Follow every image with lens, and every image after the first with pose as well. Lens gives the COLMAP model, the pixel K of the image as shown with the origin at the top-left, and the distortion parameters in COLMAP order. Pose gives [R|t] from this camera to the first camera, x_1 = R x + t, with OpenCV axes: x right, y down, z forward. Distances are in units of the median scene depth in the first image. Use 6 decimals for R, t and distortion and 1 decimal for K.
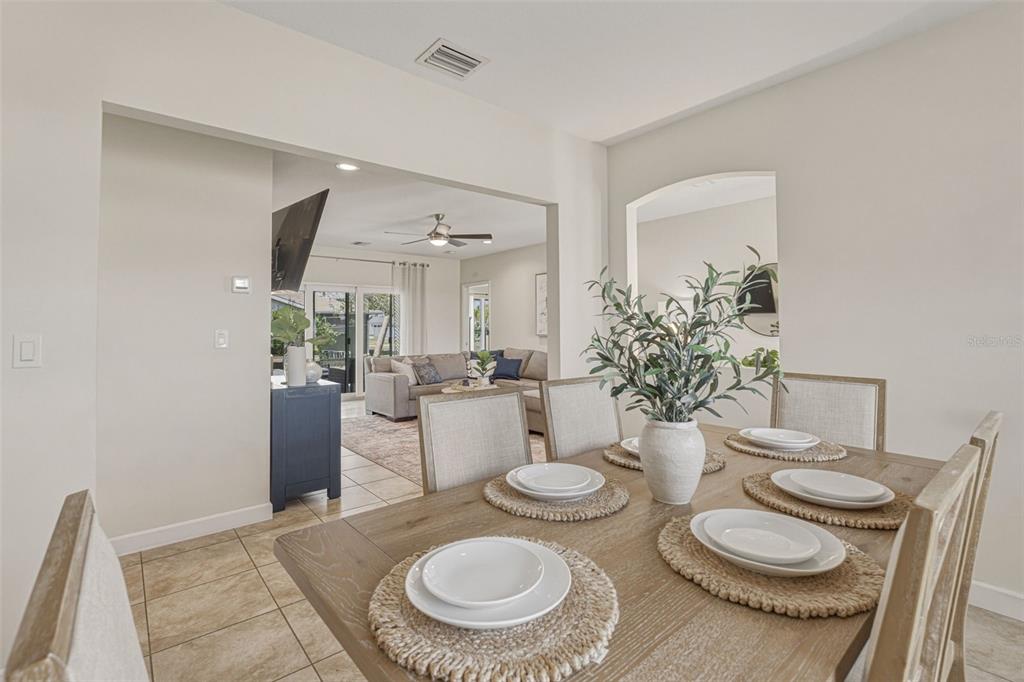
lens RADIAL K [[477.4, 0, 508.9], [0, 477.4, 319.7], [0, 0, 1]] dist [0.000955, 0.000581]
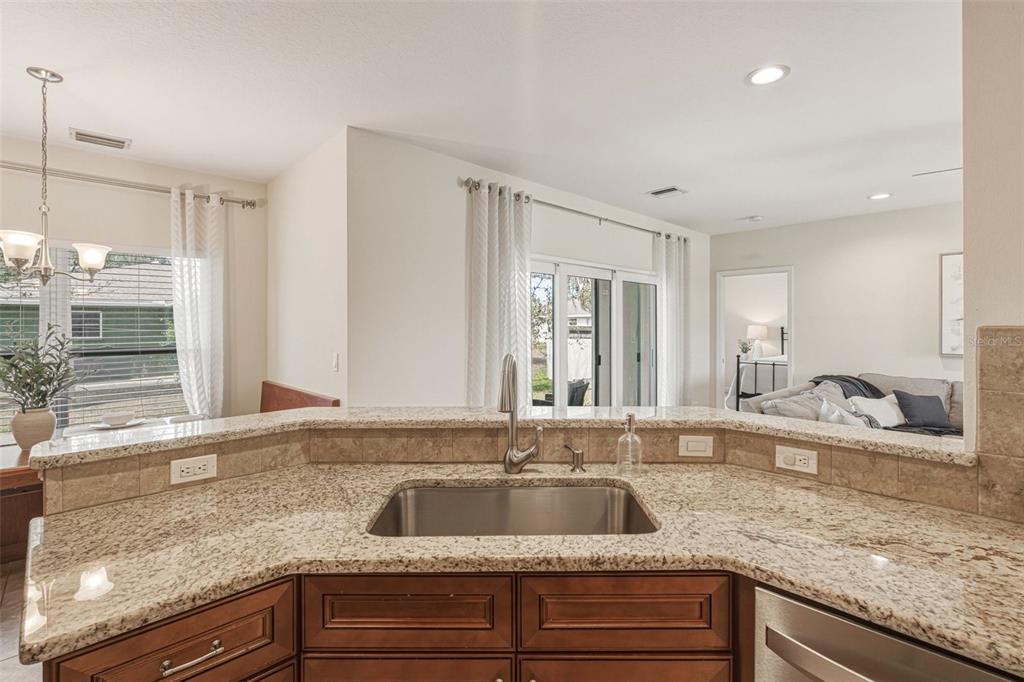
lens RADIAL K [[468.3, 0, 515.9], [0, 468.3, 325.0], [0, 0, 1]] dist [-0.009266, 0.000344]
pose [[0.997085, 0.008867, 0.075788, -0.545805], [-0.009850, 0.999872, 0.012613, -0.007342], [-0.075667, -0.013323, 0.997044, 0.465962]]
